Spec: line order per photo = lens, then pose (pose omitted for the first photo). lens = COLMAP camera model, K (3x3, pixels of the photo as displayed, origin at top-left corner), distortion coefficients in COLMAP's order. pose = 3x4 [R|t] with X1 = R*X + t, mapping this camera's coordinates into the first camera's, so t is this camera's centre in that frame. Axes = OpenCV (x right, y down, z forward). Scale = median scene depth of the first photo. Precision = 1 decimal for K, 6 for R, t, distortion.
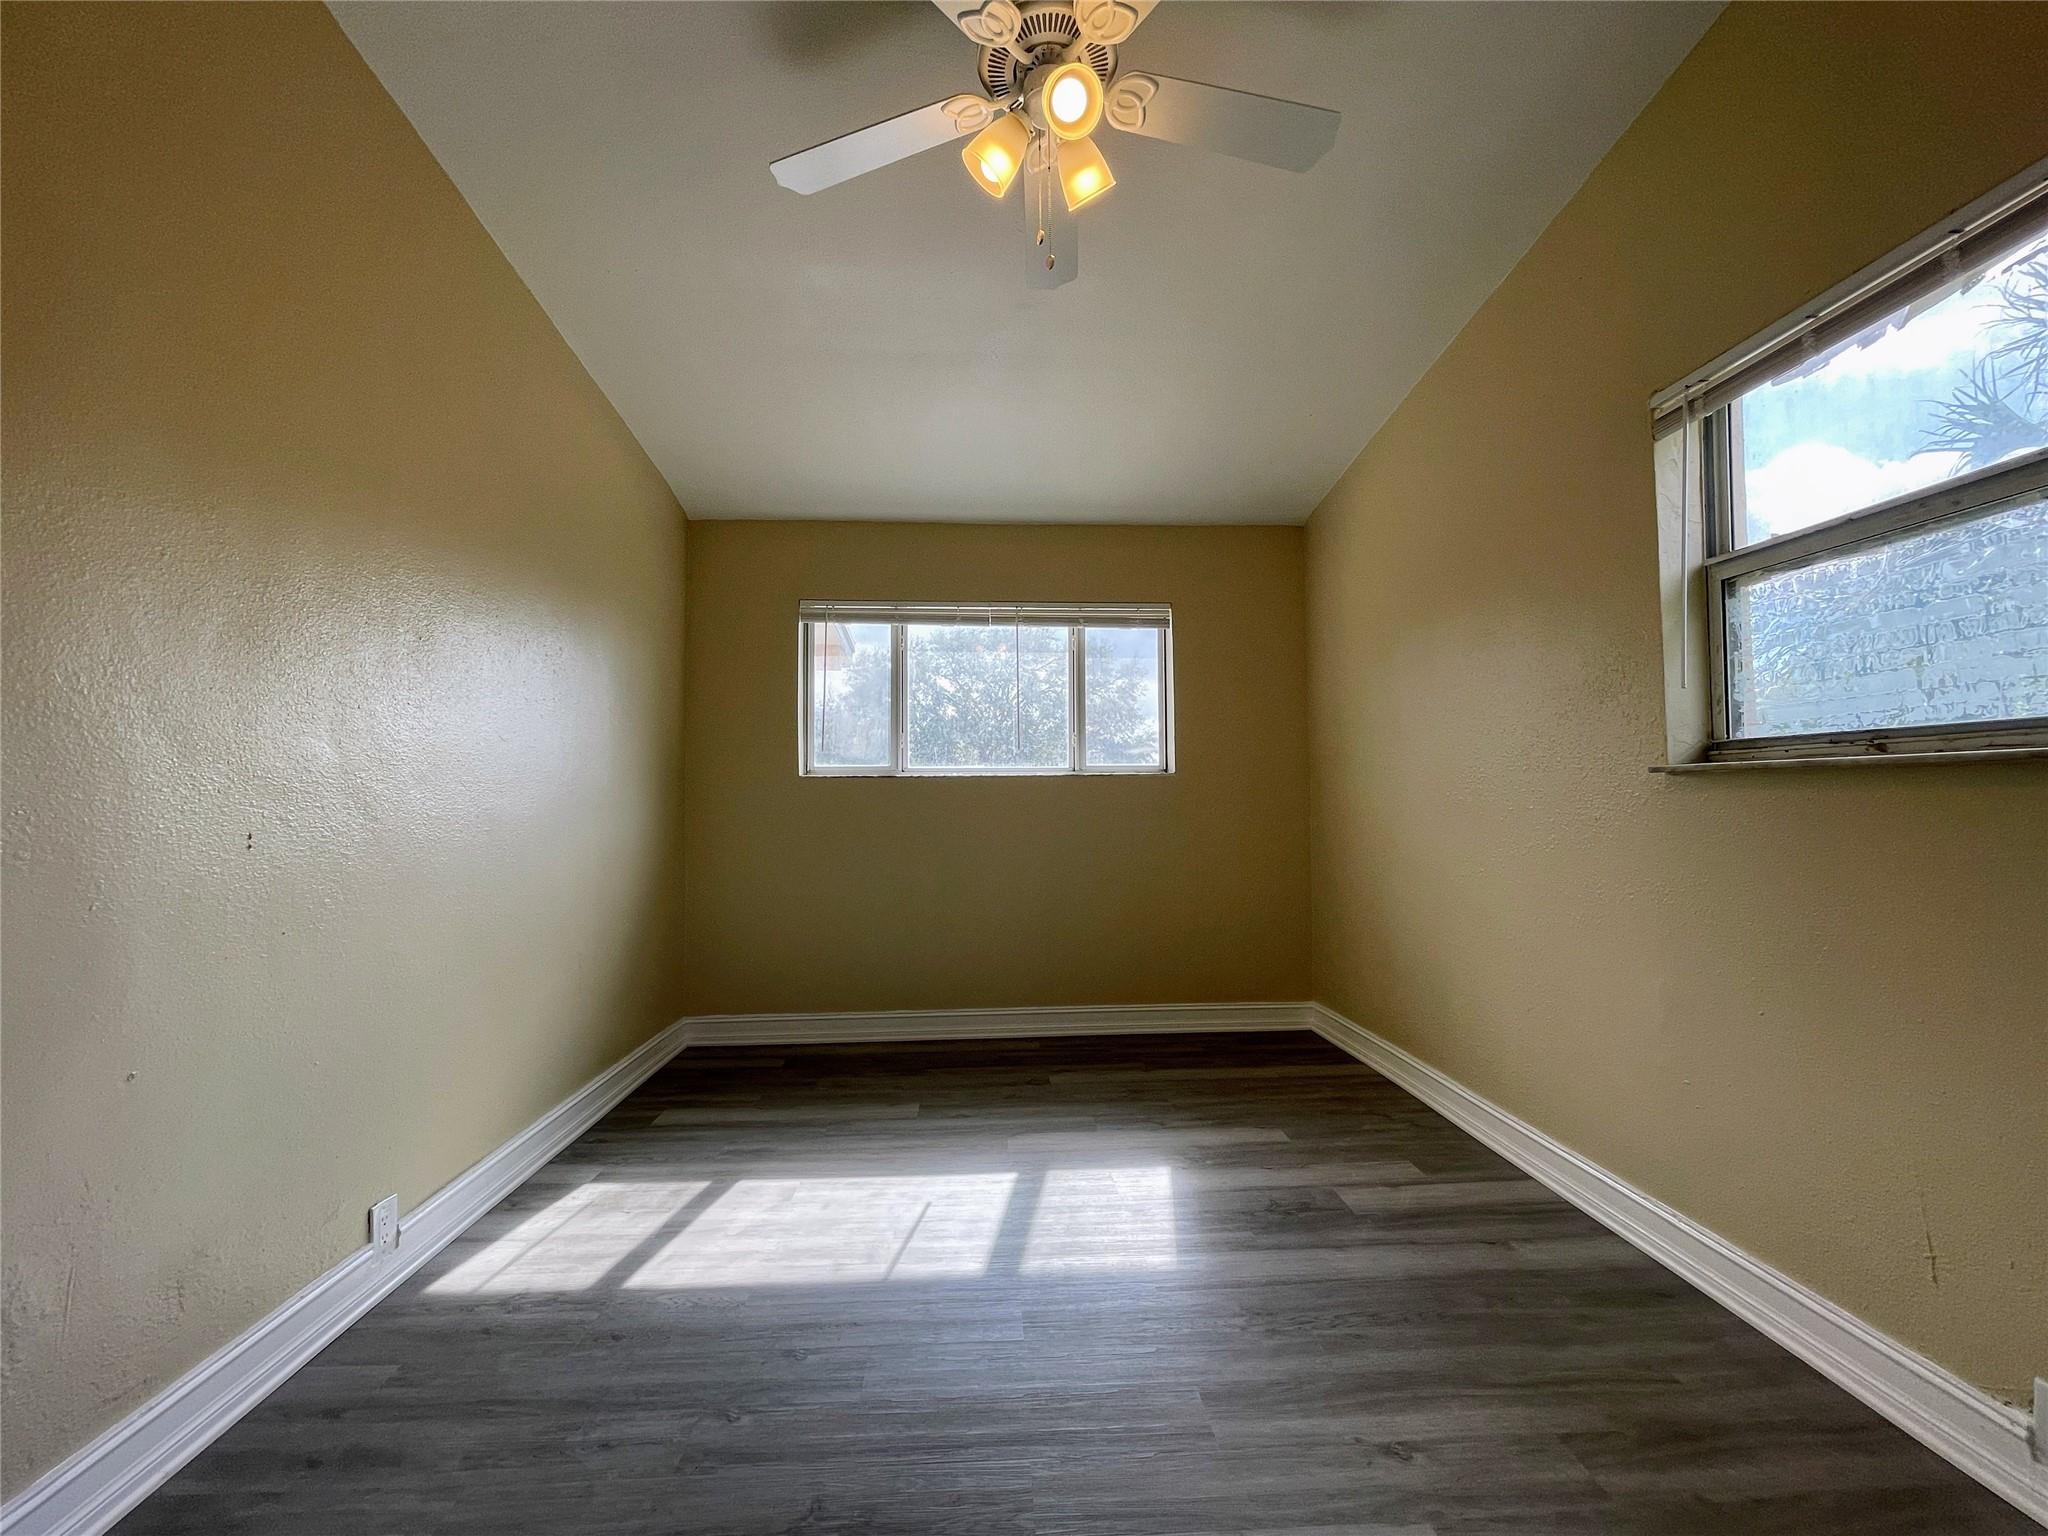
lens RADIAL K [[823.8, 0, 1026.6], [0, 823.8, 772.4], [0, 0, 1]] dist [-0.005631, 0.002859]
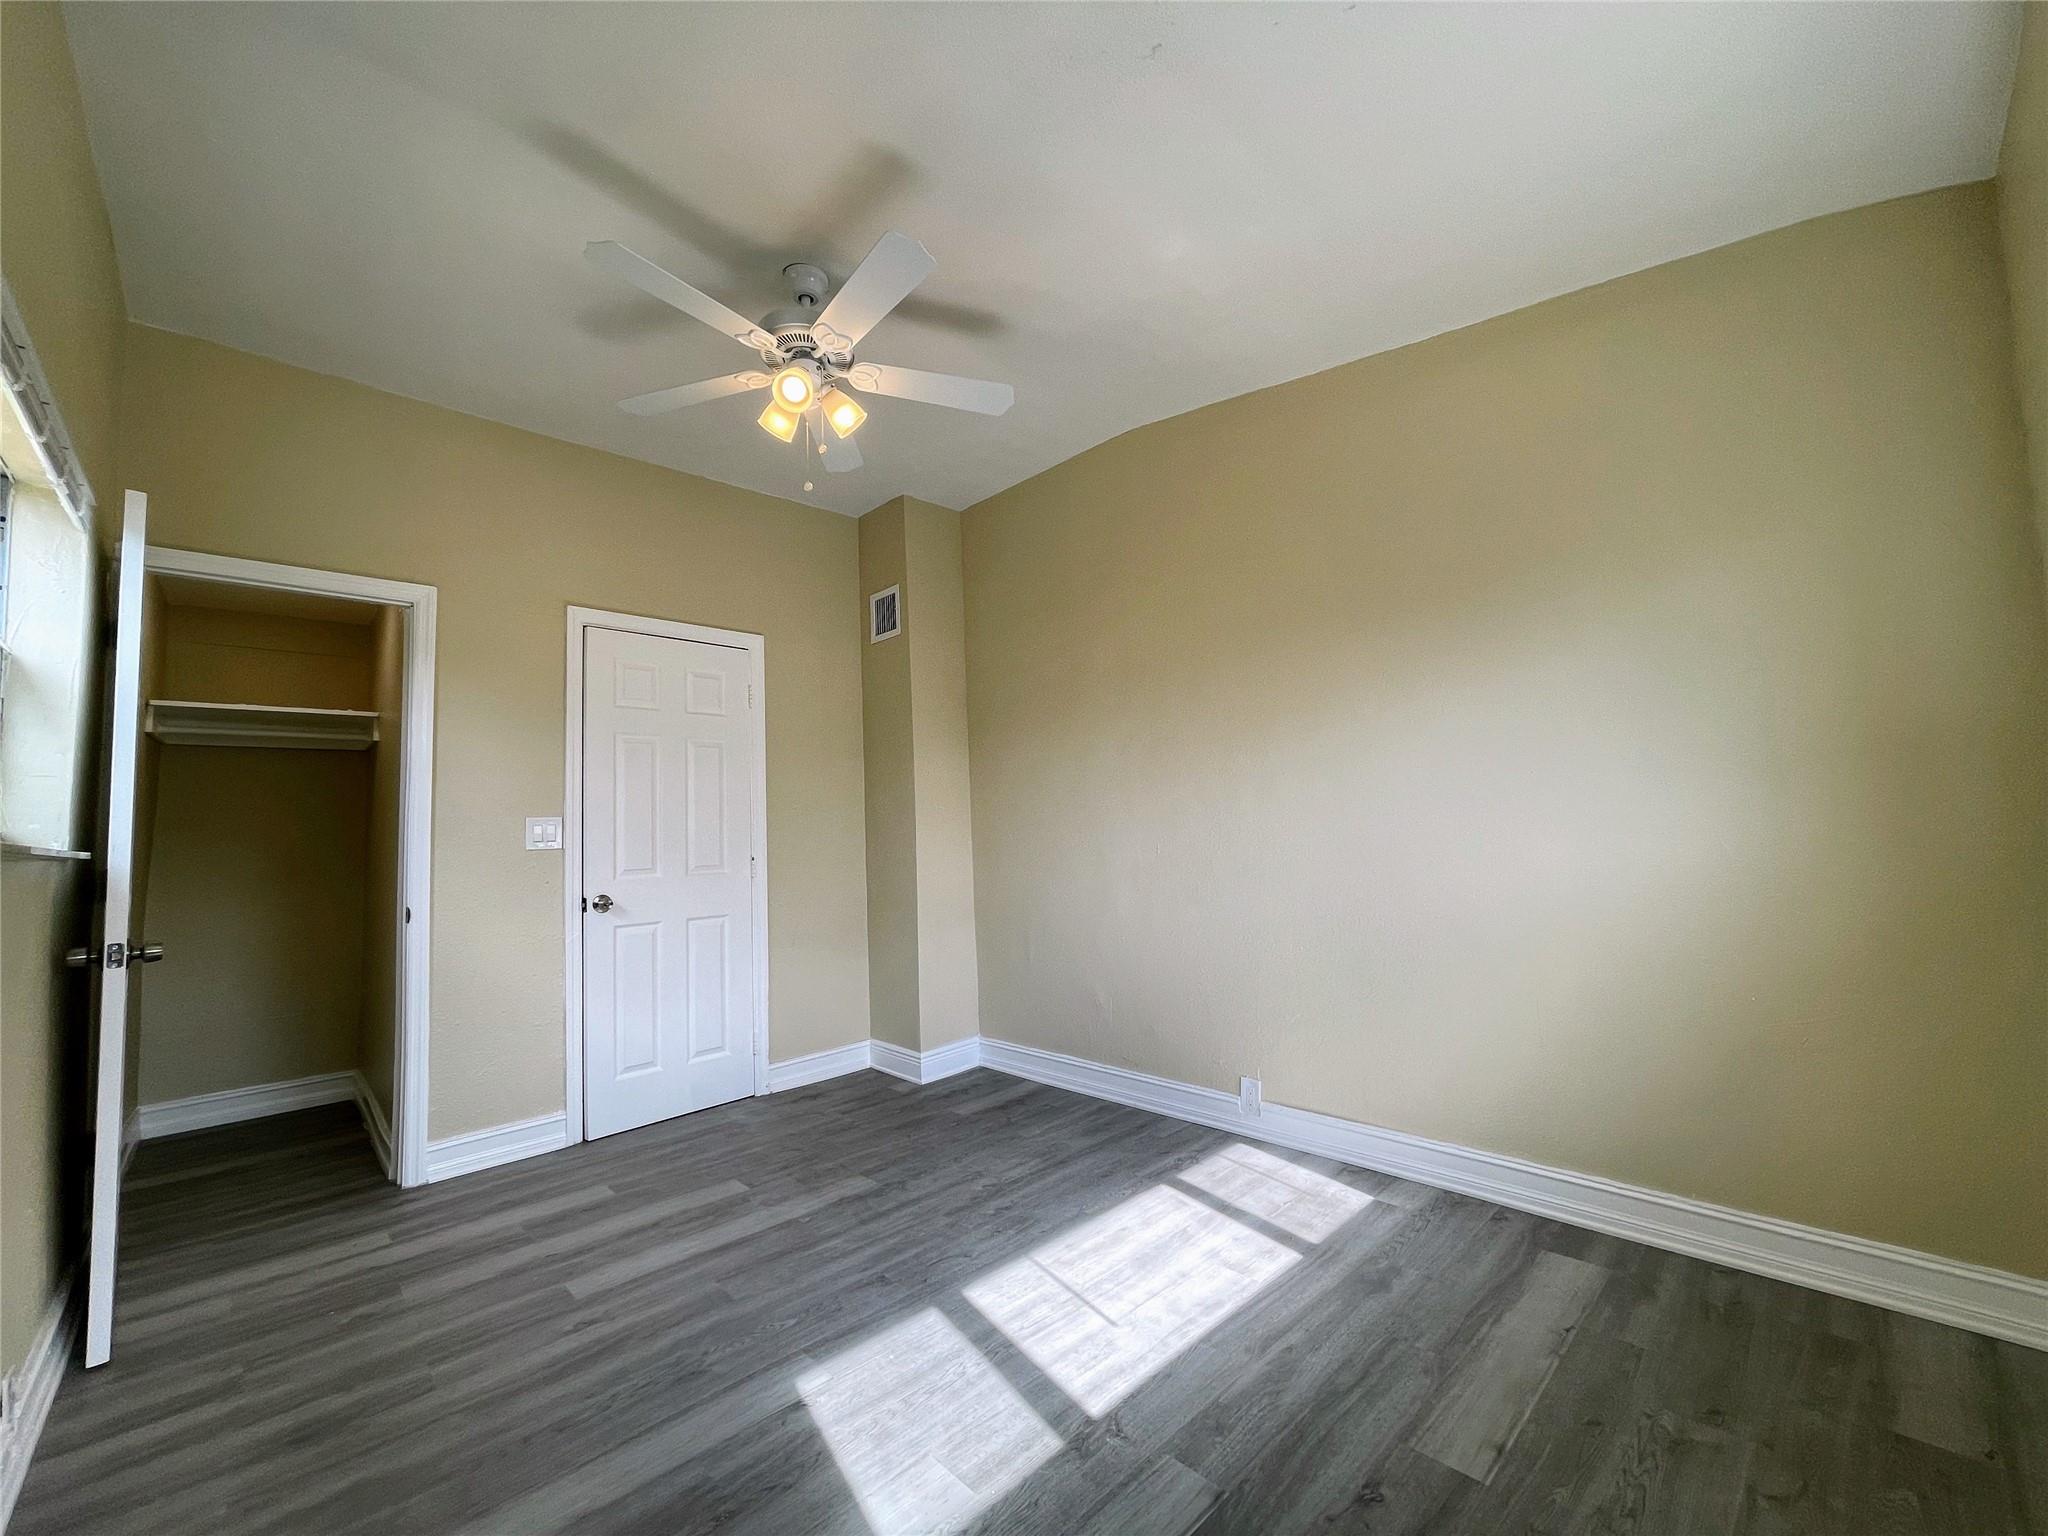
lens RADIAL K [[823.8, 0, 1023.1], [0, 823.8, 769.5], [0, 0, 1]] dist [-0.005631, 0.002859]
pose [[-0.761182, -0.016562, -0.648327, 0.521632], [0.065815, 0.992540, -0.102627, 0.049820], [0.645190, -0.120788, -0.754414, 1.720551]]
